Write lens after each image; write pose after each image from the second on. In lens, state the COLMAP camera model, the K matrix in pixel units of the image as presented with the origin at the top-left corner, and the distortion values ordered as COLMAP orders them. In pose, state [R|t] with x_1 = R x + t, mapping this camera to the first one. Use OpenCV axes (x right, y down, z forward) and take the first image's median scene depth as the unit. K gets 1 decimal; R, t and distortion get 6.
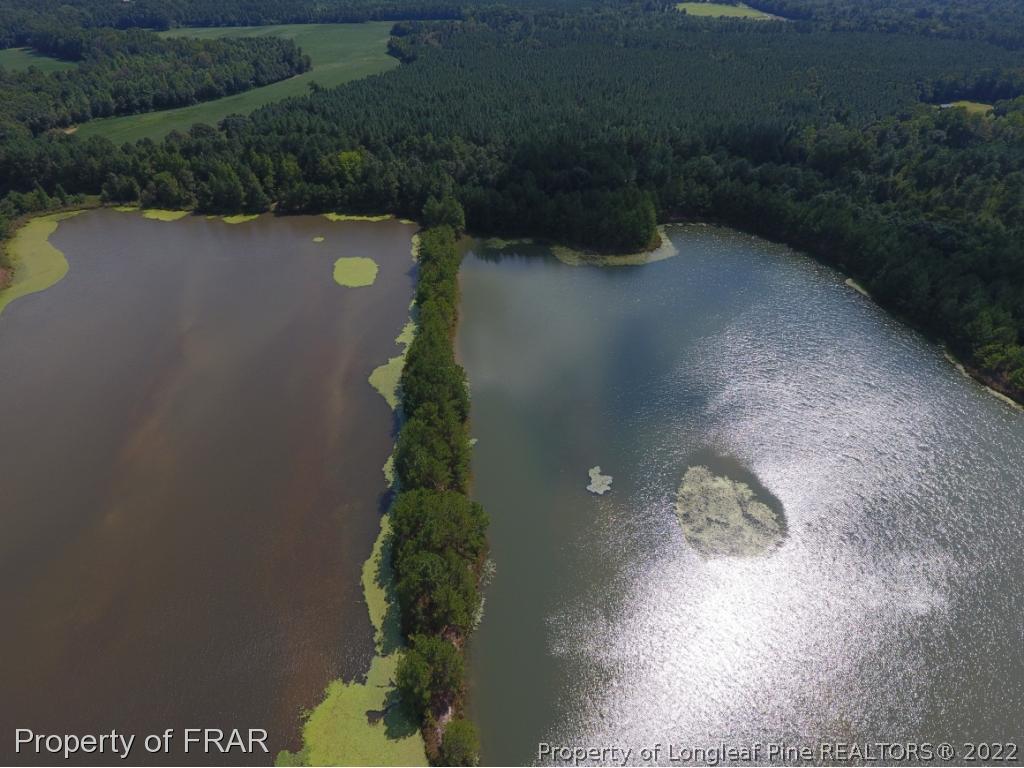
lens RADIAL K [[593.7, 0, 513.0], [0, 593.7, 384.6], [0, 0, 1]] dist [-0.000318, 0.000360]
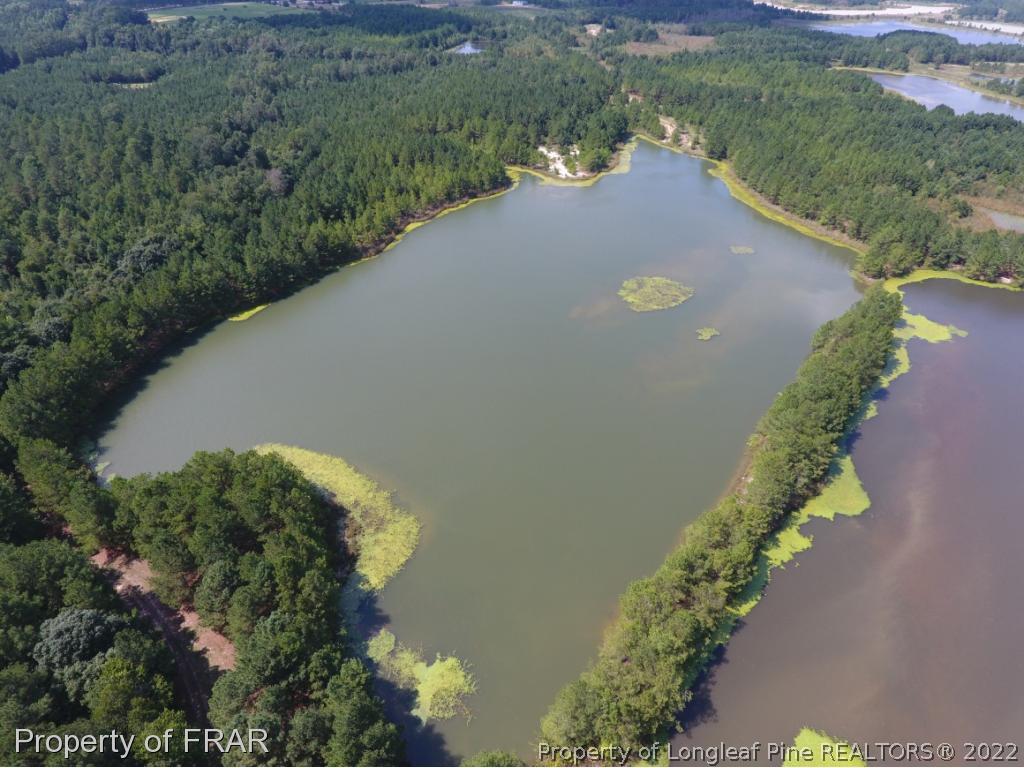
lens RADIAL K [[593.7, 0, 508.8], [0, 593.7, 386.0], [0, 0, 1]] dist [-0.000318, 0.000360]
pose [[-0.705007, -0.452422, 0.546150, -0.269382], [0.408841, 0.369981, 0.834244, -0.909397], [-0.579495, 0.811436, -0.075870, 1.228890]]
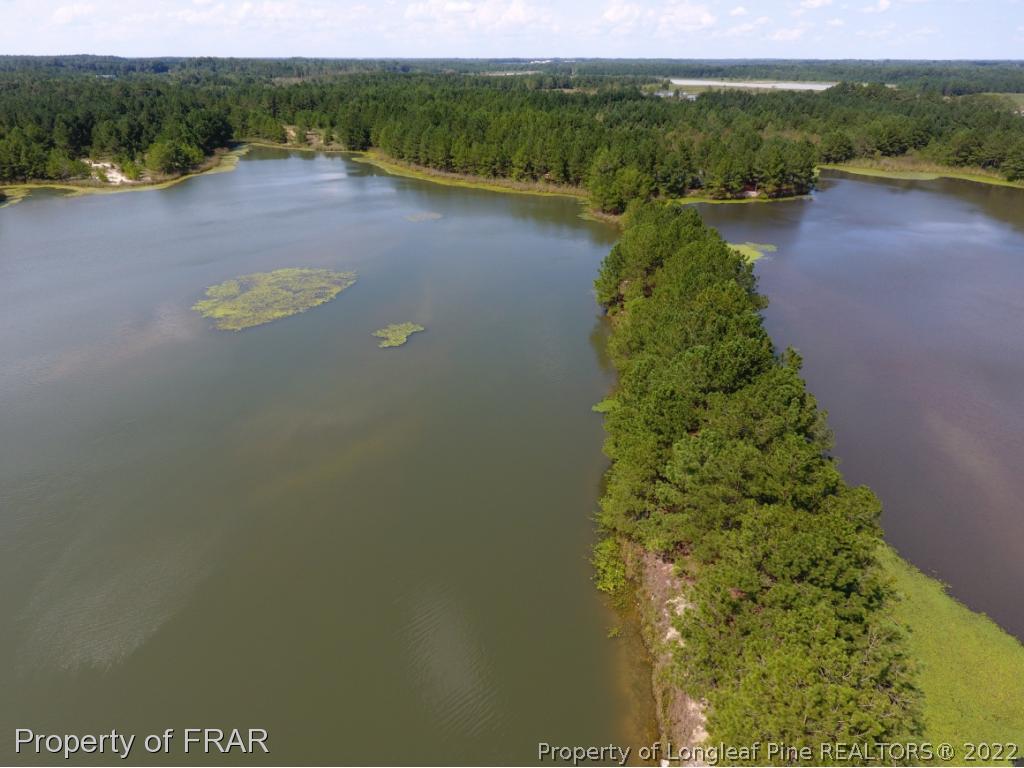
lens RADIAL K [[593.7, 0, 507.2], [0, 593.7, 382.3], [0, 0, 1]] dist [-0.000318, 0.000360]
pose [[-0.966288, -0.140170, 0.215962, -0.083232], [0.142970, 0.405463, 0.902862, -0.289850], [-0.214119, 0.903301, -0.371754, 1.053709]]
